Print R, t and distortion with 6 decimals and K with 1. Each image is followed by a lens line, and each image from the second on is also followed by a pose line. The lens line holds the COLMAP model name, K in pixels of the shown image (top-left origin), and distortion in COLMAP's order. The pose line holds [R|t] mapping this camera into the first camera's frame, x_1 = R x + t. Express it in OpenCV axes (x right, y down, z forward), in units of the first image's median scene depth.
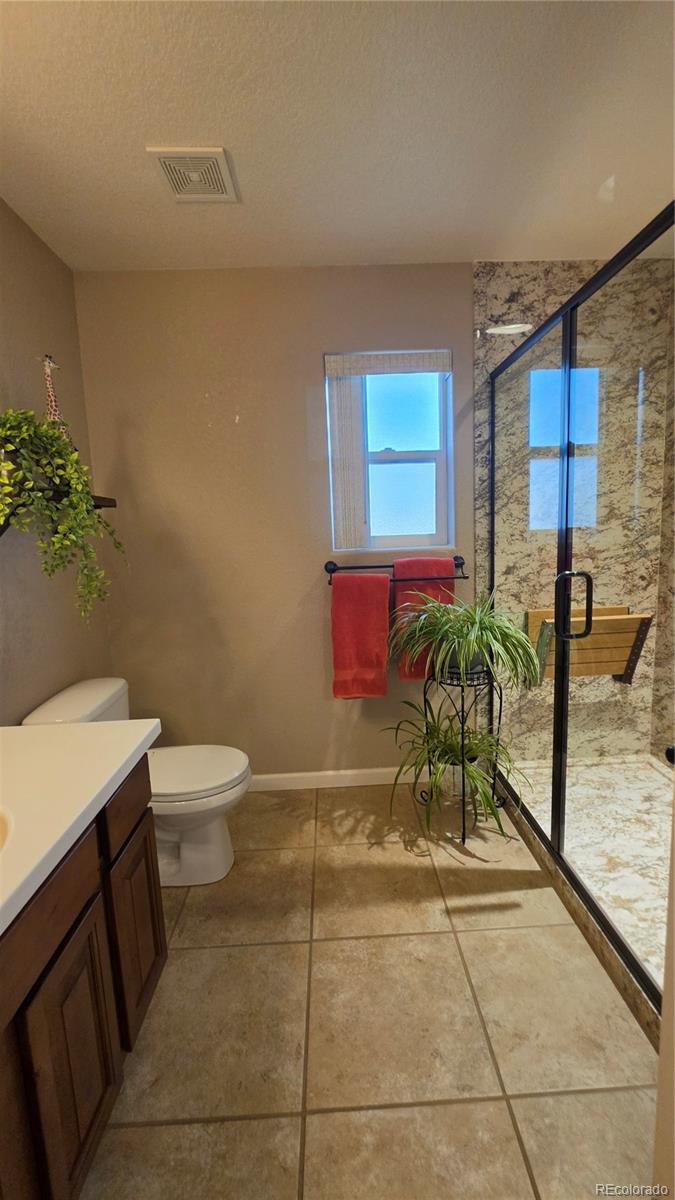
lens RADIAL K [[485.7, 0, 348.4], [0, 485.7, 592.8], [0, 0, 1]] dist [-0.001509, 0.000245]
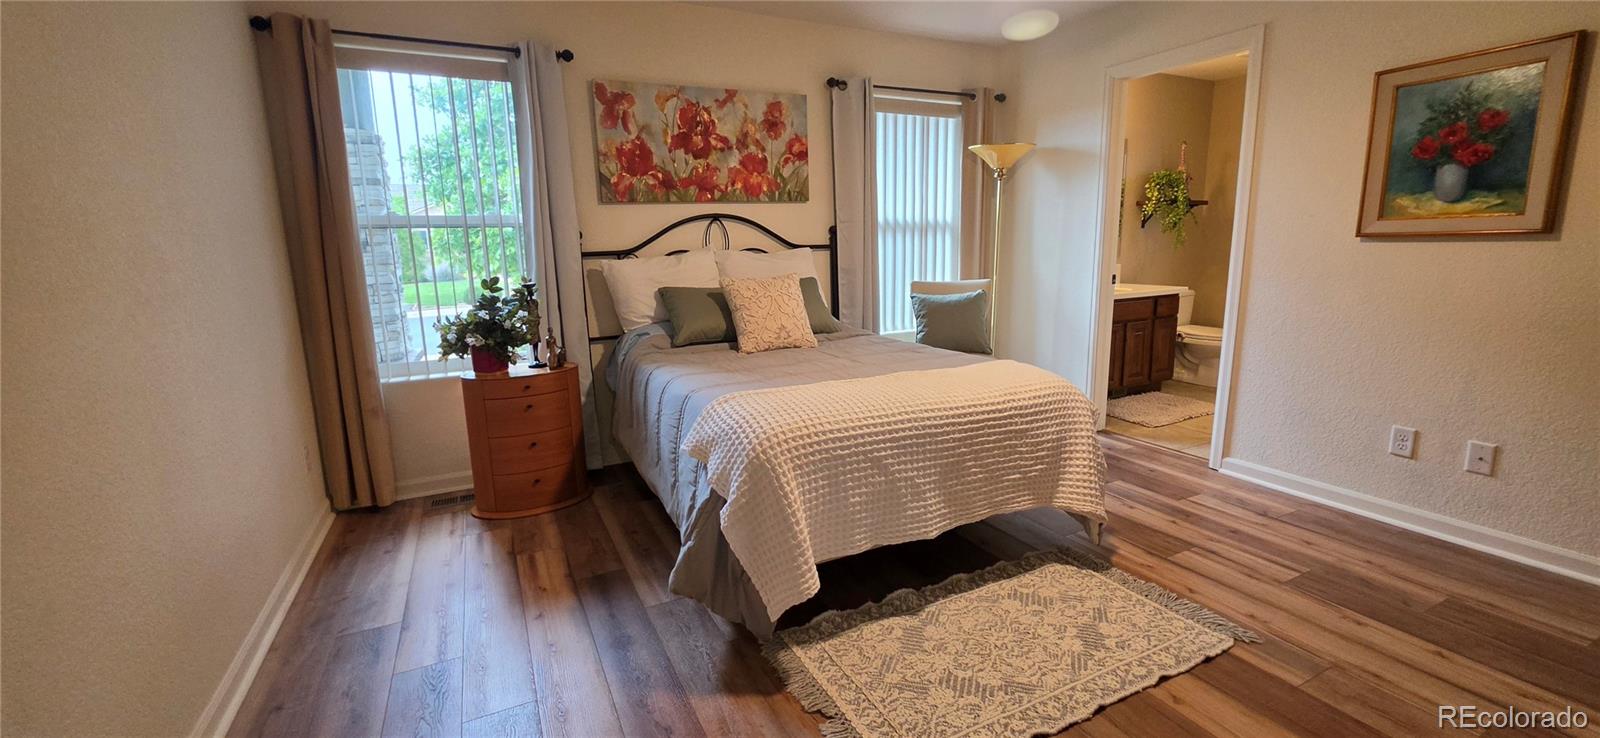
lens RADIAL K [[645.6, 0, 798.2], [0, 645.6, 361.6], [0, 0, 1]] dist [-0.001340, 0.000347]
pose [[0.411375, 0.189142, -0.891625, 1.174549], [-0.114567, 0.981204, 0.155286, 0.212238], [0.904237, 0.038270, 0.425312, -1.456804]]
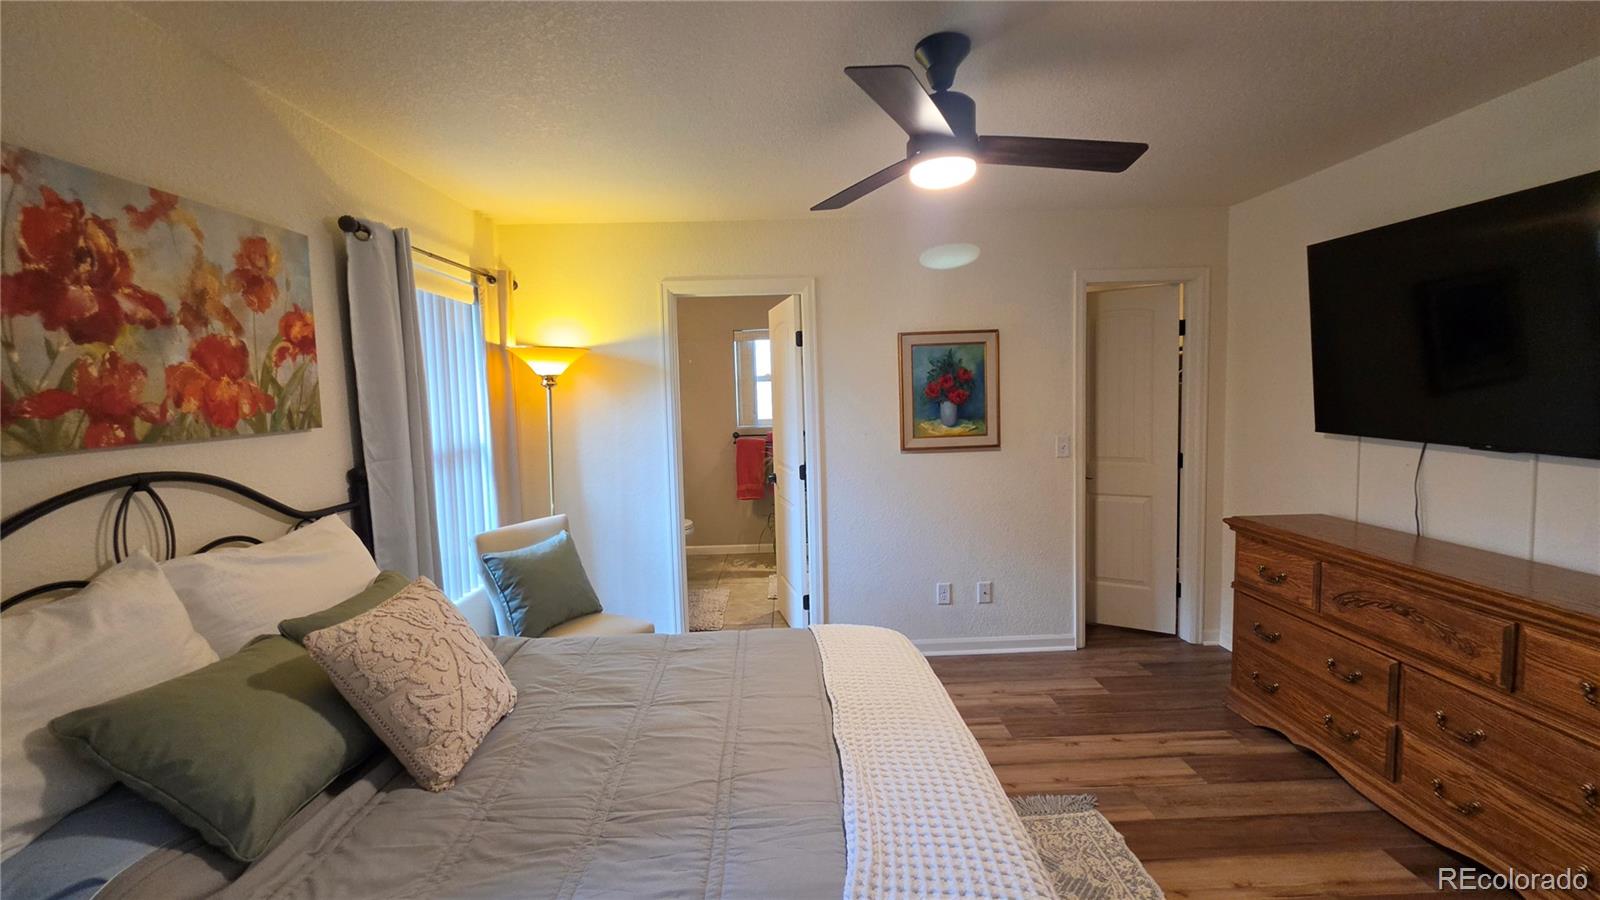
lens RADIAL K [[647.6, 0, 807.3], [0, 647.6, 436.2], [0, 0, 1]] dist [-0.001509, 0.000245]
pose [[0.999870, 0.004172, -0.015560, 0.298903], [-0.005227, 0.997641, -0.068449, 0.129338], [0.015238, 0.068521, 0.997533, -1.615284]]
